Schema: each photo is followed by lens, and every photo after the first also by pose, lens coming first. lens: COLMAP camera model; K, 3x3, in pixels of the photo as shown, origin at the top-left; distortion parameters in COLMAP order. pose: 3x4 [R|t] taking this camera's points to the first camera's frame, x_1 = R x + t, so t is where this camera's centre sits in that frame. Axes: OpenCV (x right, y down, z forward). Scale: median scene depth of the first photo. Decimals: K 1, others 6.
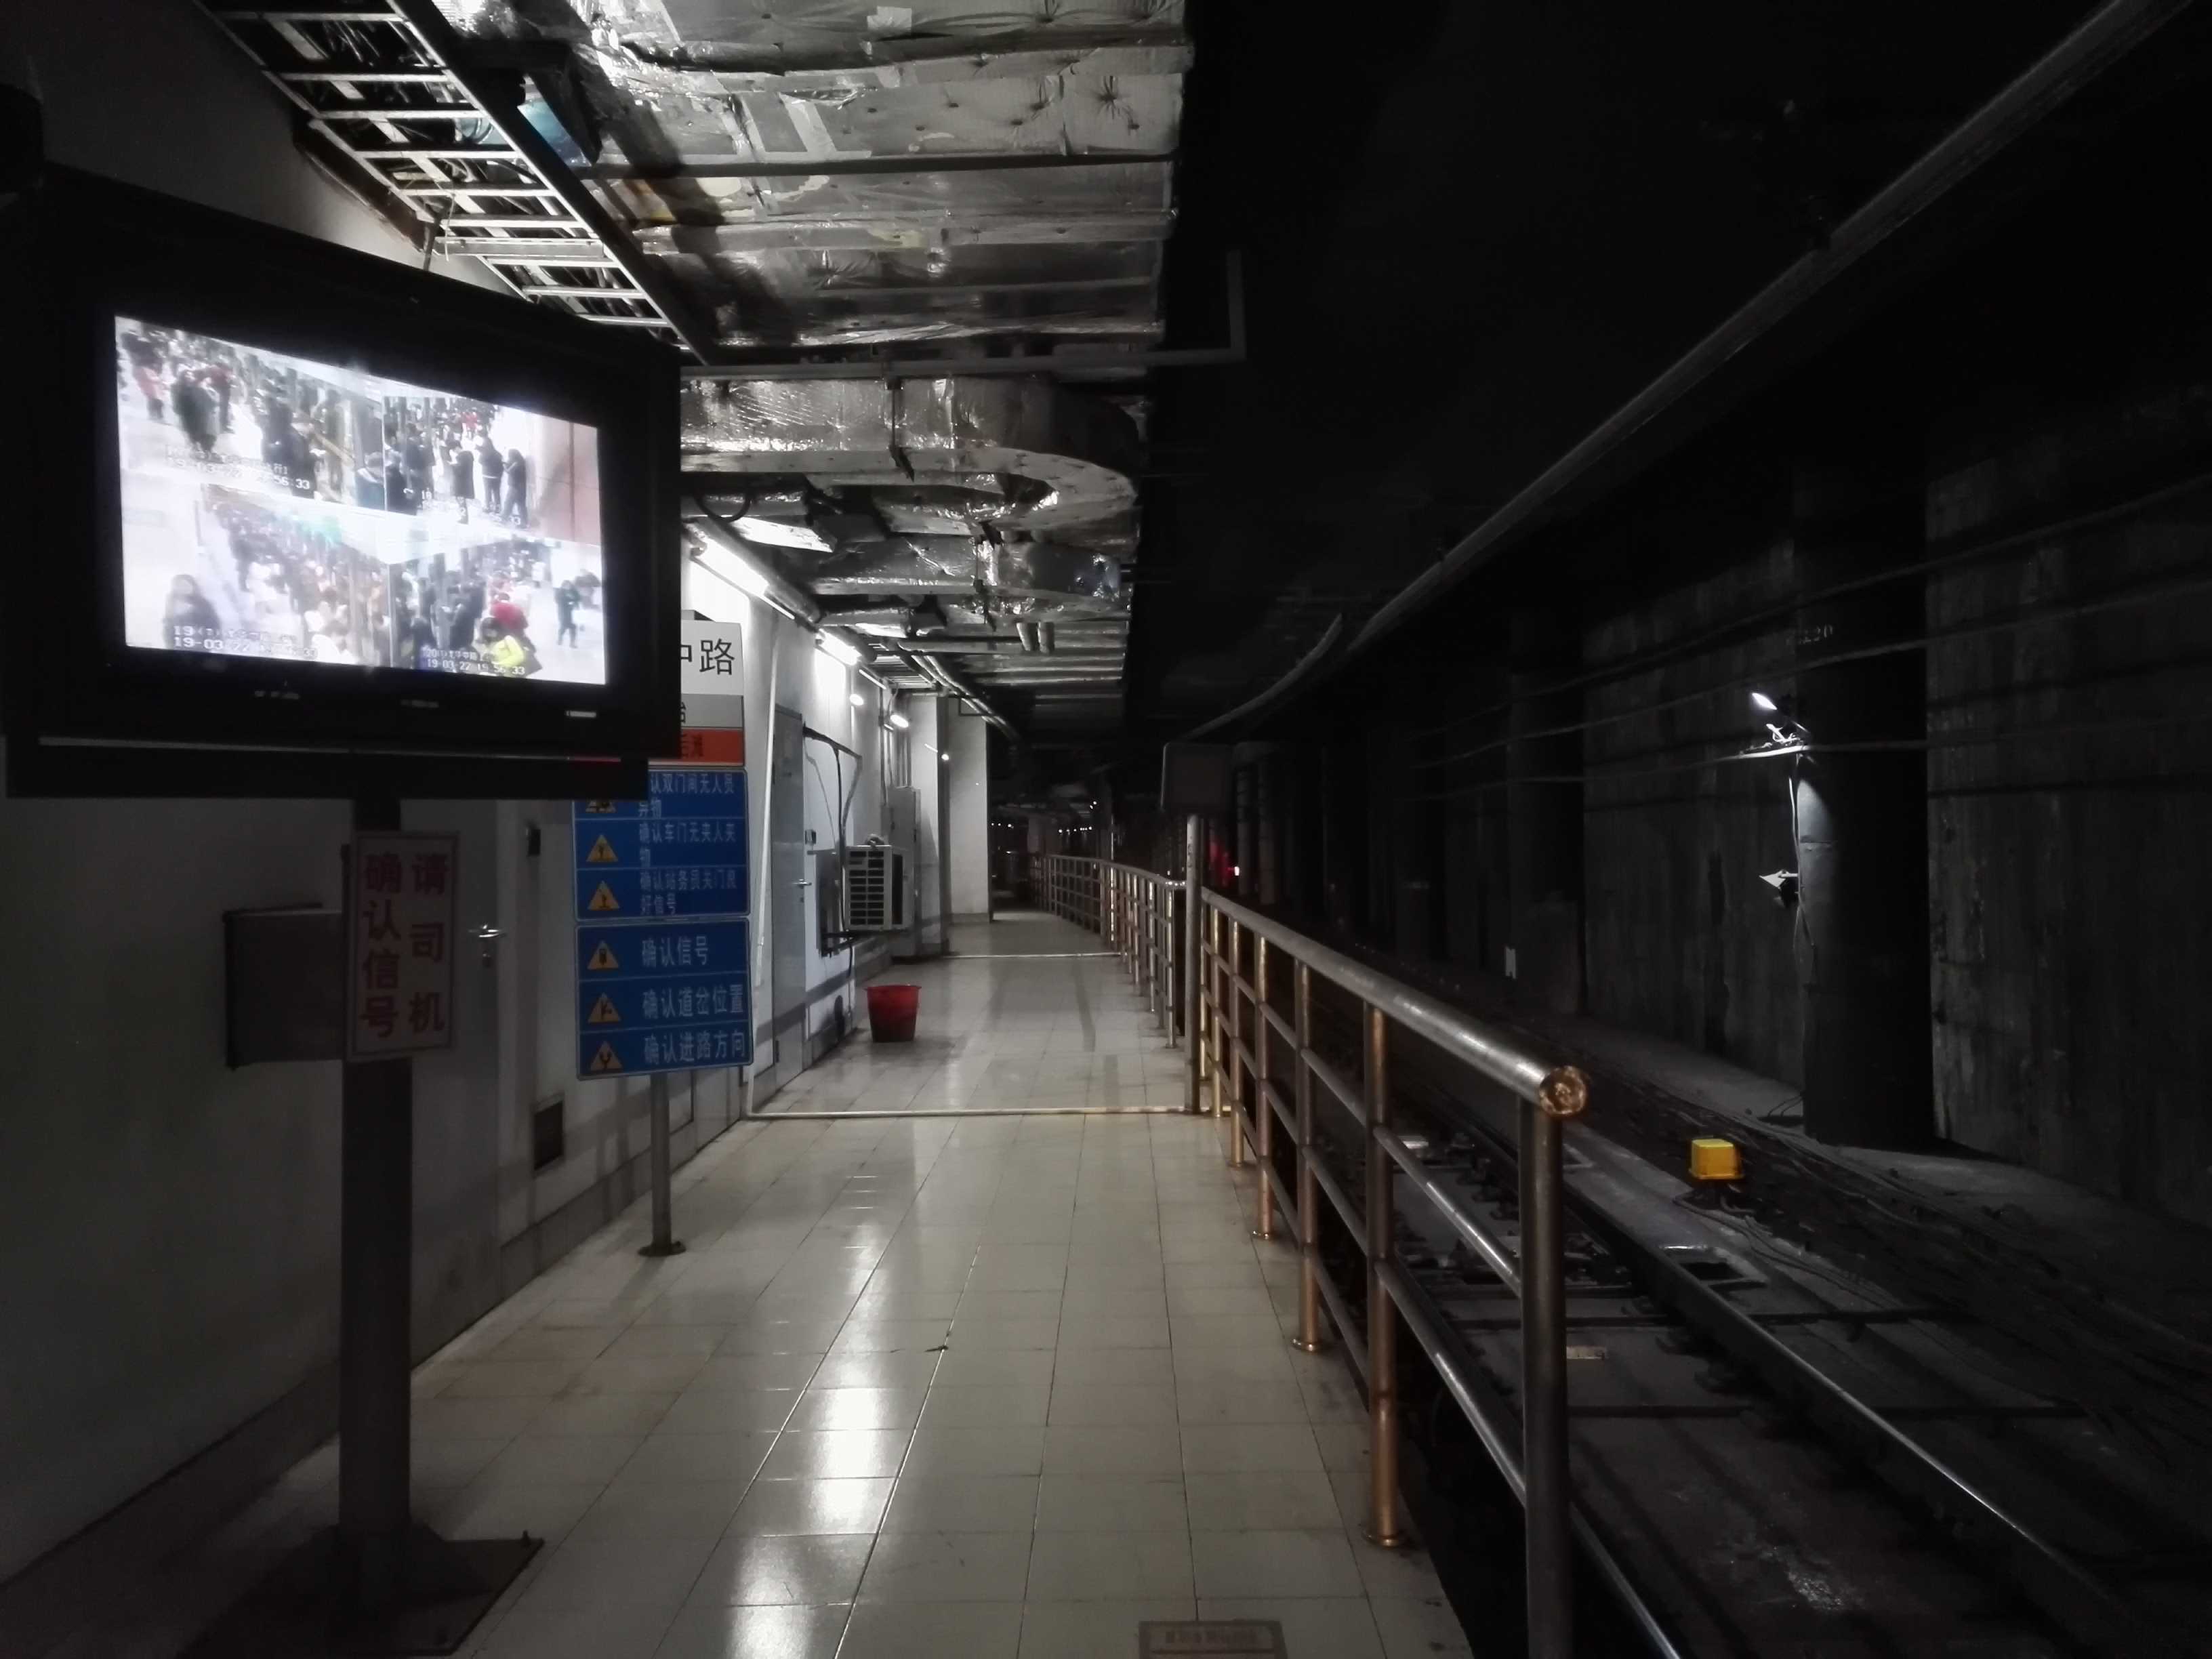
lens RADIAL K [[1738.7, 0, 1106.0], [0, 1738.7, 829.5], [0, 0, 1]] dist [-0.000860, 0.139865]
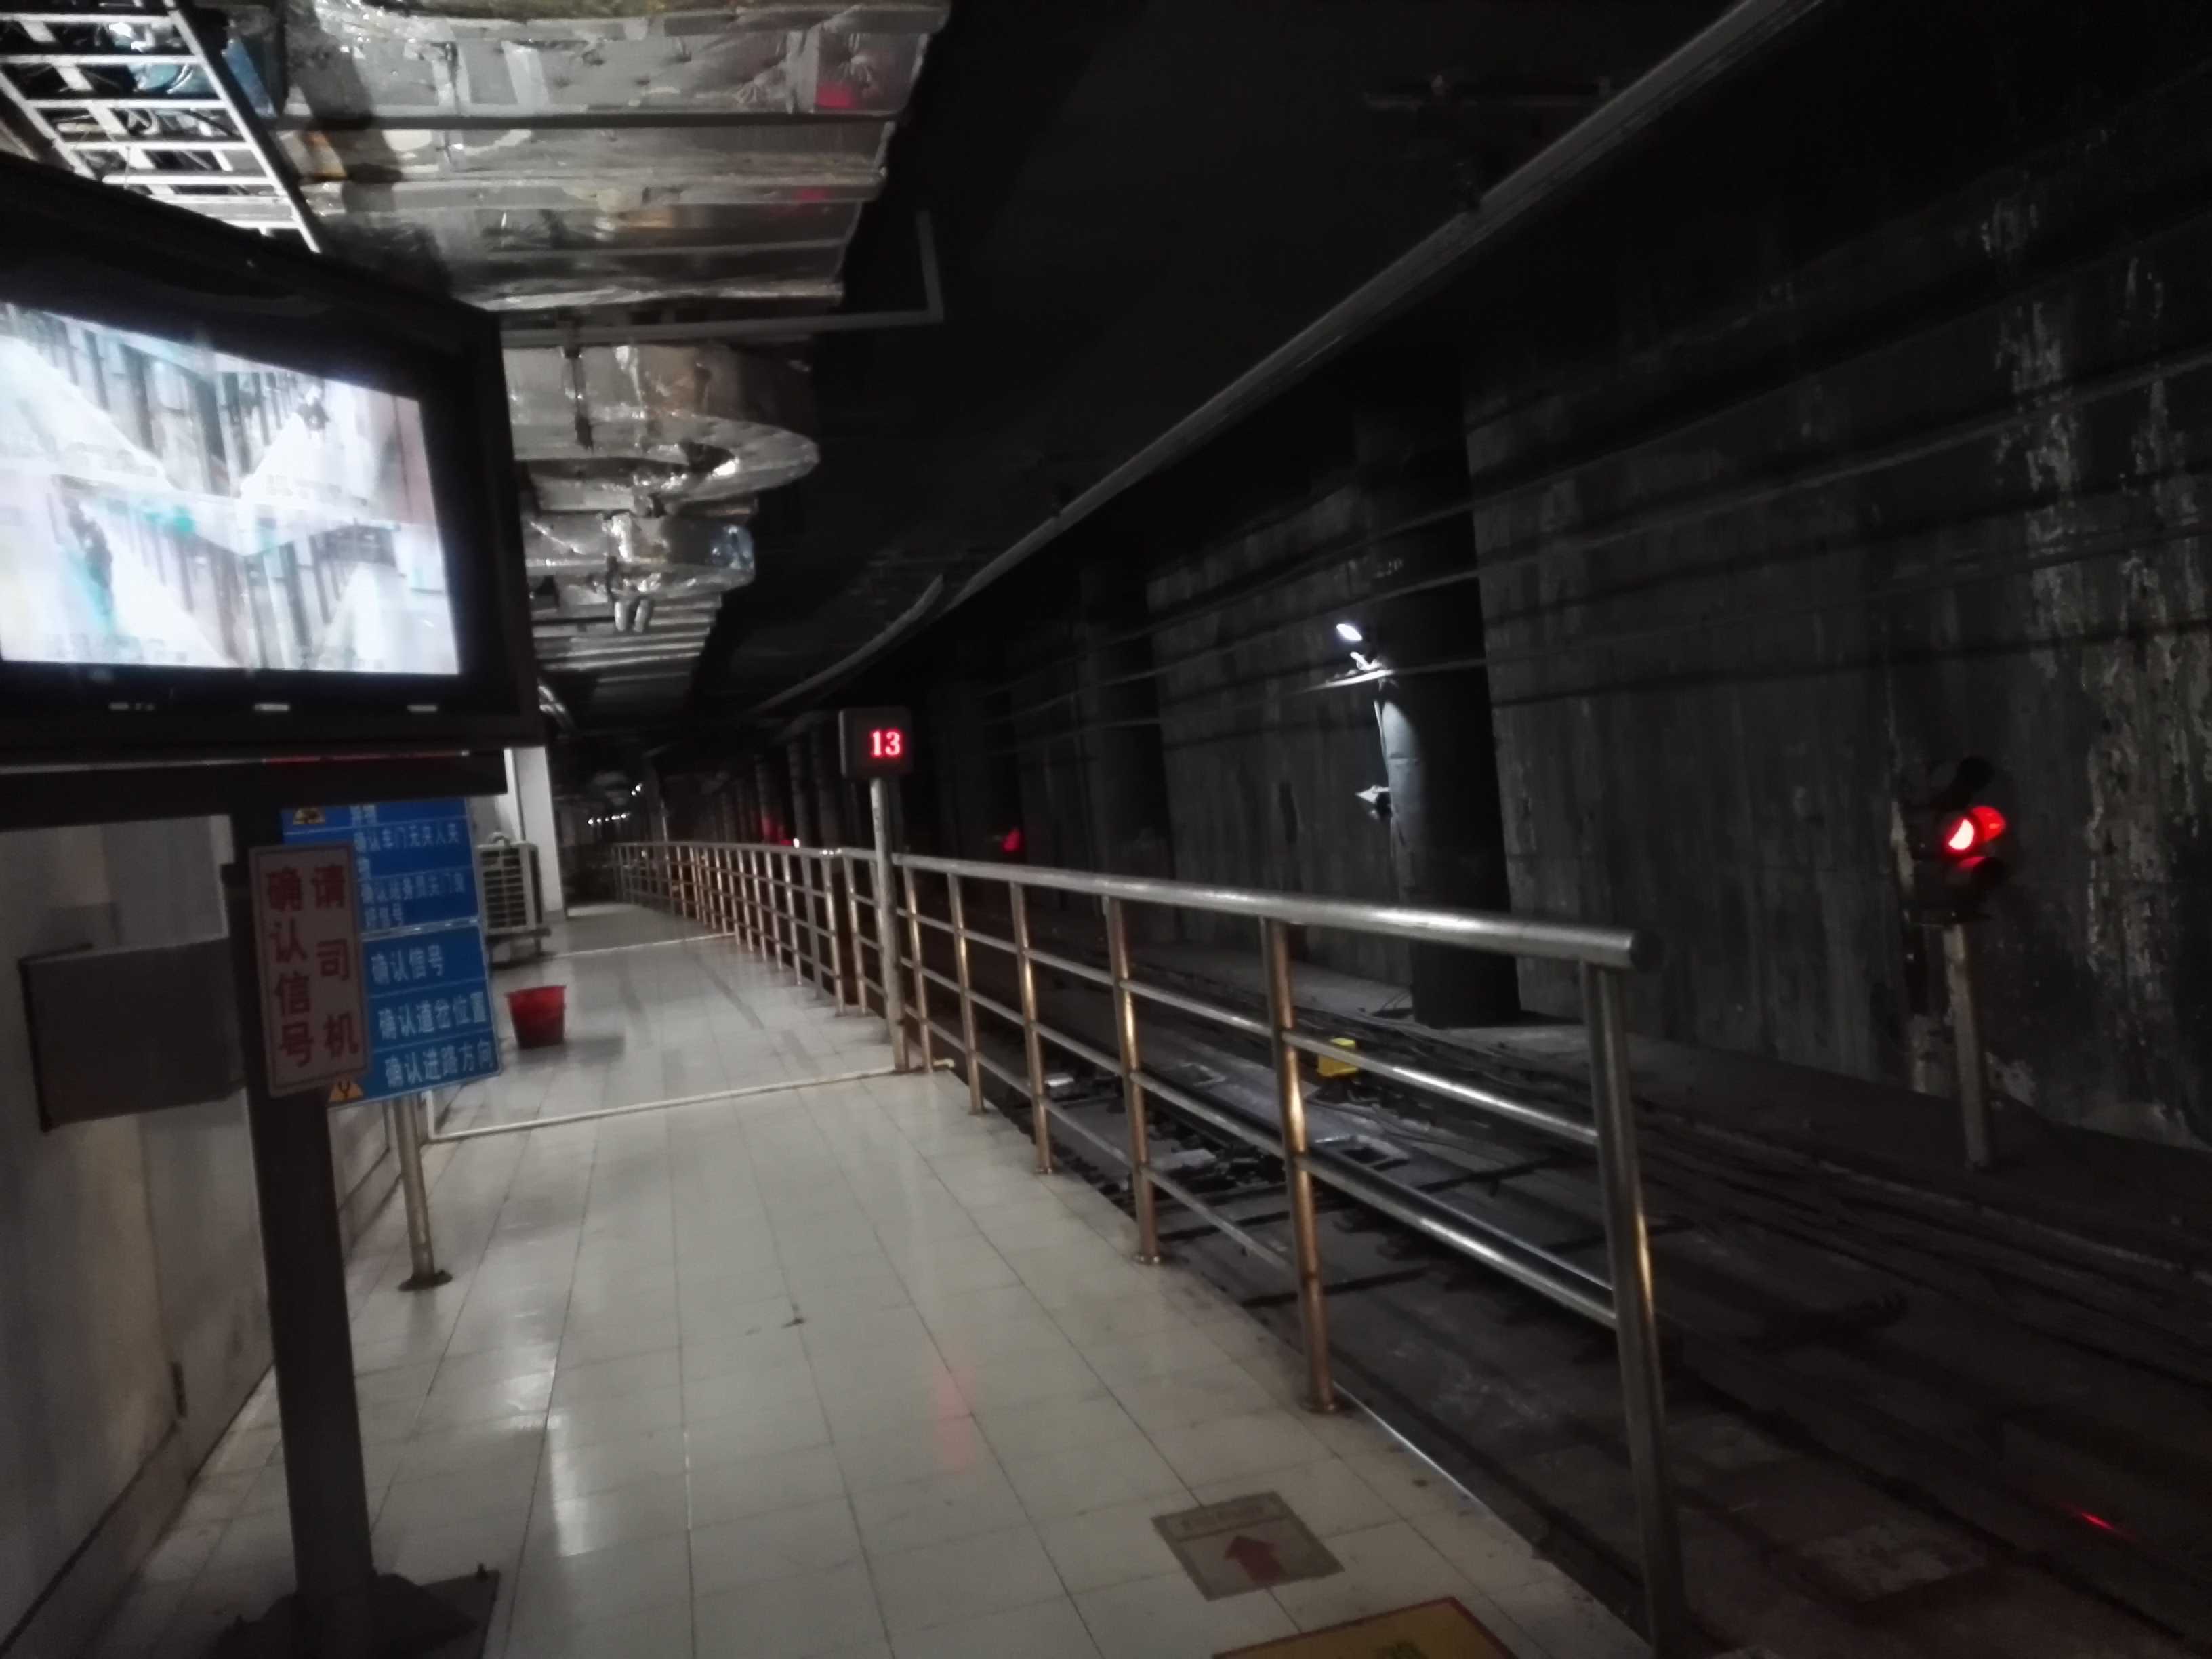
lens RADIAL K [[1723.8, 0, 1106.0], [0, 1723.8, 829.5], [0, 0, 1]] dist [0.067607, -0.039547]
pose [[0.961477, -0.095039, 0.257934, -0.116558], [0.089819, 0.995445, 0.031972, 0.001280], [-0.259798, -0.007572, 0.965633, -0.002724]]
